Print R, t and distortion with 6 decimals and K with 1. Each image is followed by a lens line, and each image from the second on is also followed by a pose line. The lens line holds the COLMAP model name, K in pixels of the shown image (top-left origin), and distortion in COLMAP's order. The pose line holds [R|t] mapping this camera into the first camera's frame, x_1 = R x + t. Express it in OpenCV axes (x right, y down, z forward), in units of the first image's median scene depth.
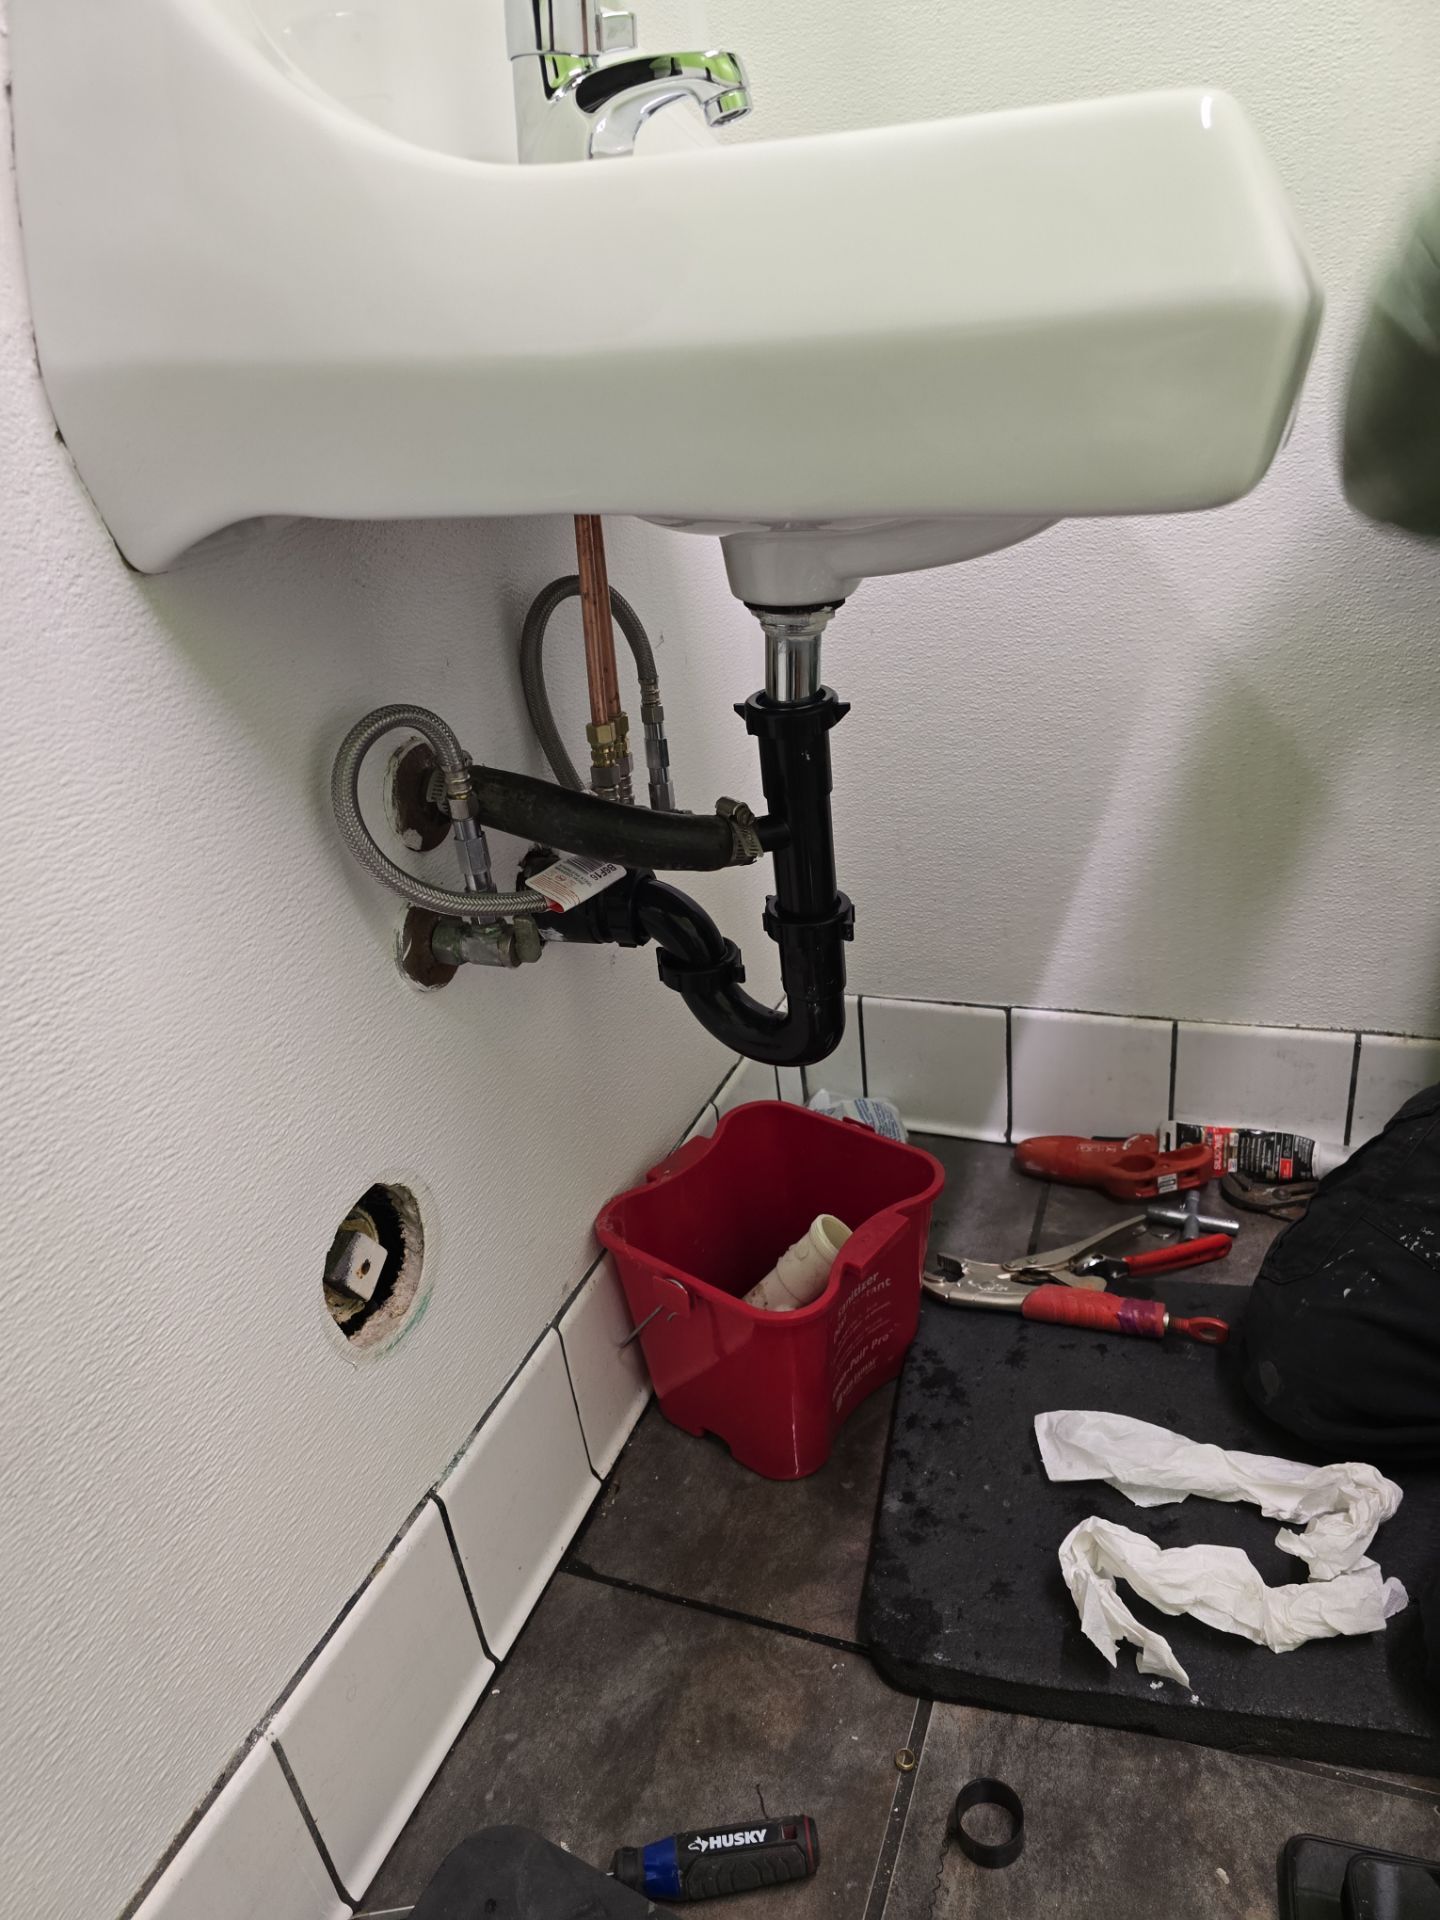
lens RADIAL K [[1281.8, 0, 737.9], [0, 1281.8, 960.7], [0, 0, 1]] dist [0.049437, -0.051021]
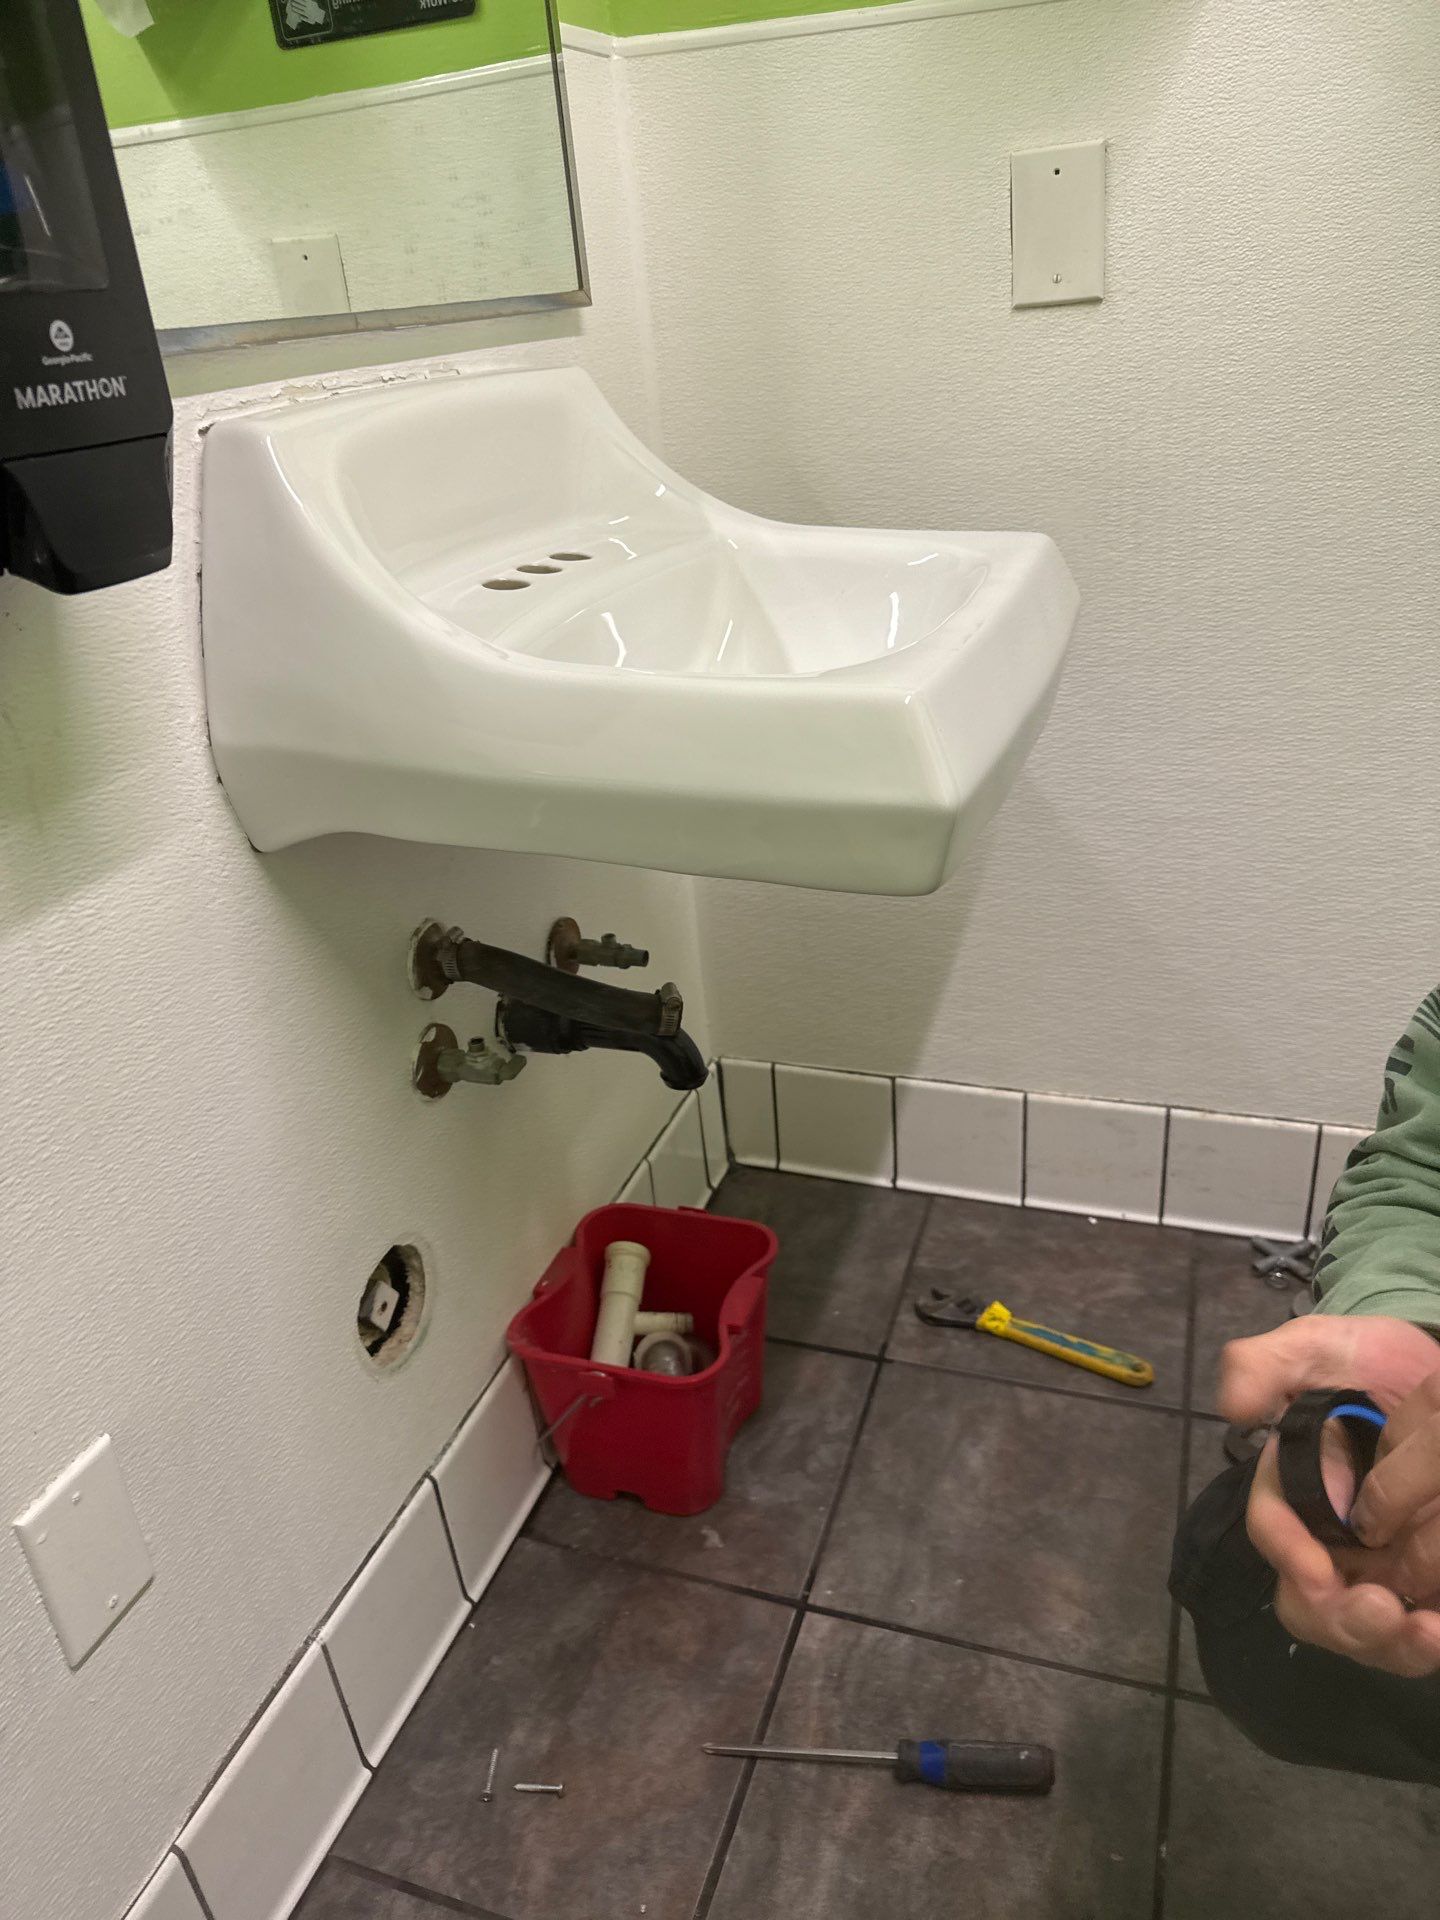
lens RADIAL K [[1358.2, 0, 729.0], [0, 1358.2, 946.1], [0, 0, 1]] dist [0.010848, -0.025629]
pose [[0.999237, 0.013199, 0.036748, 0.015807], [-0.013323, 0.999906, 0.003134, -0.143747], [-0.036703, -0.003621, 0.999320, -0.419724]]
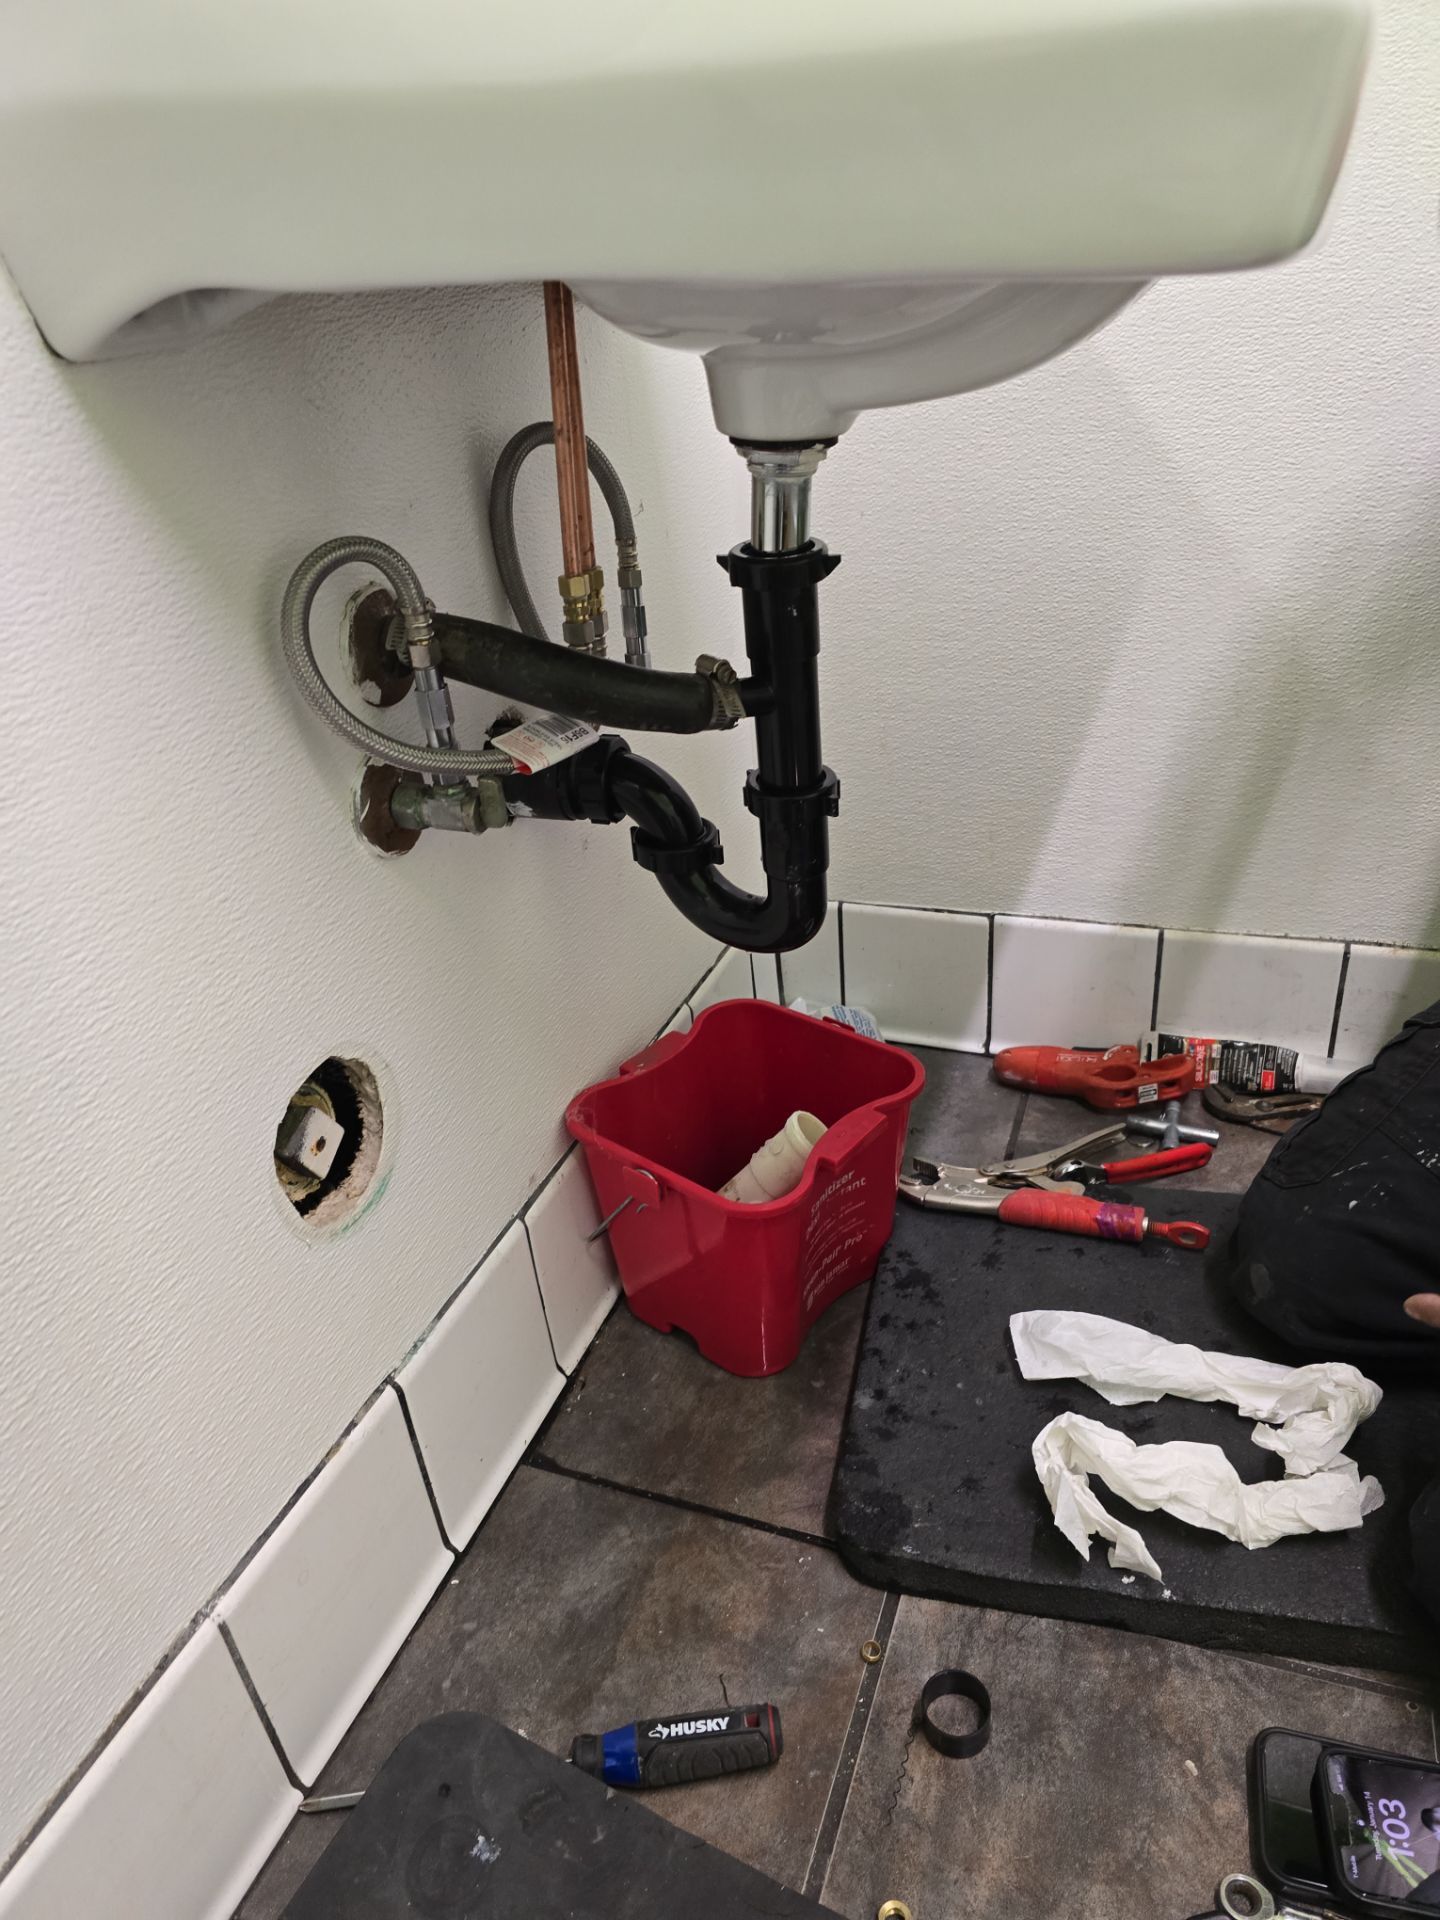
lens RADIAL K [[1281.8, 0, 736.1], [0, 1281.8, 960.4], [0, 0, 1]] dist [0.049437, -0.051021]
pose [[0.999684, 0.018061, 0.017458, 0.000039], [-0.018867, 0.998710, 0.047145, 0.048577], [-0.016584, -0.047460, 0.998735, 0.045758]]
